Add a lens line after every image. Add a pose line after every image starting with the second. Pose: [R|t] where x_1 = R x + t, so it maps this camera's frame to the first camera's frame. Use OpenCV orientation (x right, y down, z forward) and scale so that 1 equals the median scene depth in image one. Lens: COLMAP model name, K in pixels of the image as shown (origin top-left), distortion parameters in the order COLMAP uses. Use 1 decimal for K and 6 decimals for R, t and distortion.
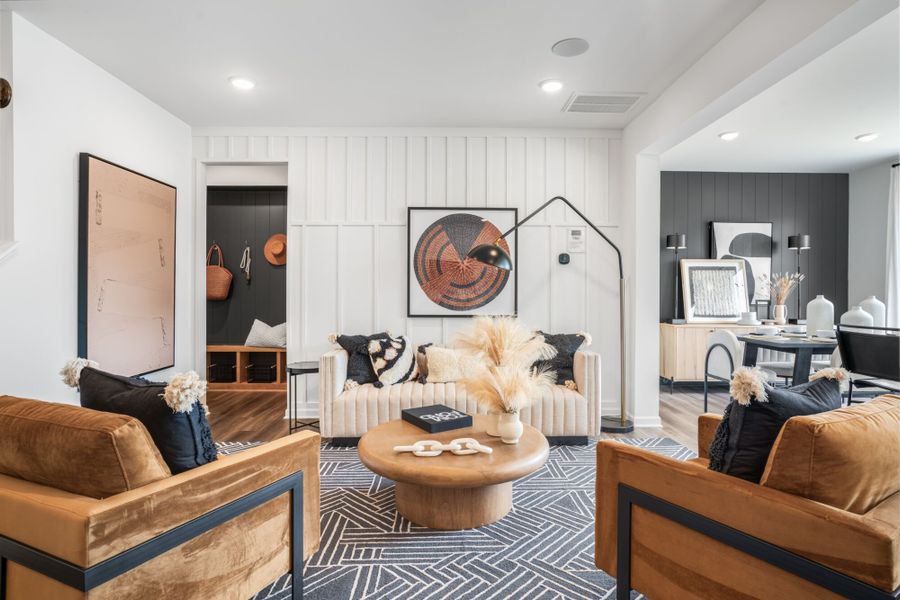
lens RADIAL K [[487.4, 0, 450.5], [0, 487.4, 293.8], [0, 0, 1]] dist [-0.020111, 0.005881]
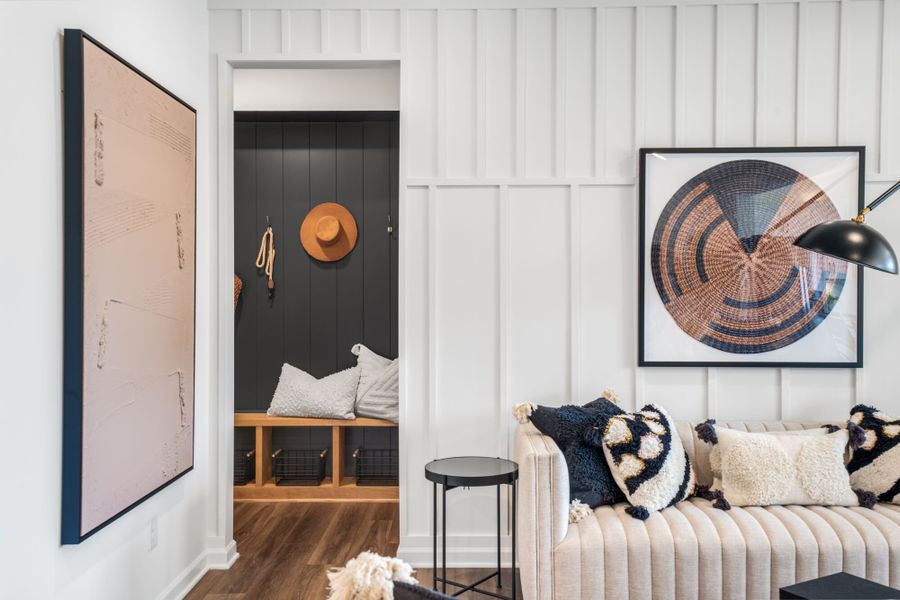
lens RADIAL K [[812.4, 0, 449.3], [0, 812.4, 298.1], [0, 0, 1]] dist [0.045796, -0.004637]
pose [[0.999743, -0.004011, -0.022333, -0.283520], [0.003962, 0.999990, -0.002252, -0.022933], [0.022342, 0.002163, 0.999748, 0.160853]]
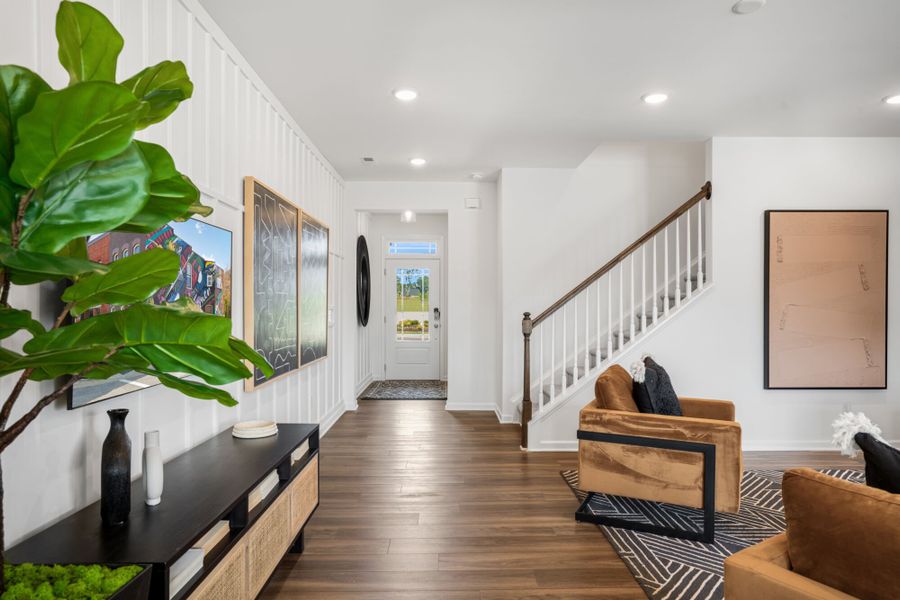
lens RADIAL K [[554.7, 0, 447.9], [0, 554.7, 305.2], [0, 0, 1]] dist [0.000275, -0.000073]
pose [[-0.004822, -0.001173, -0.999988, 0.576733], [-0.004802, 0.999988, -0.001150, -0.017813], [0.999977, 0.004796, -0.004828, 0.093952]]
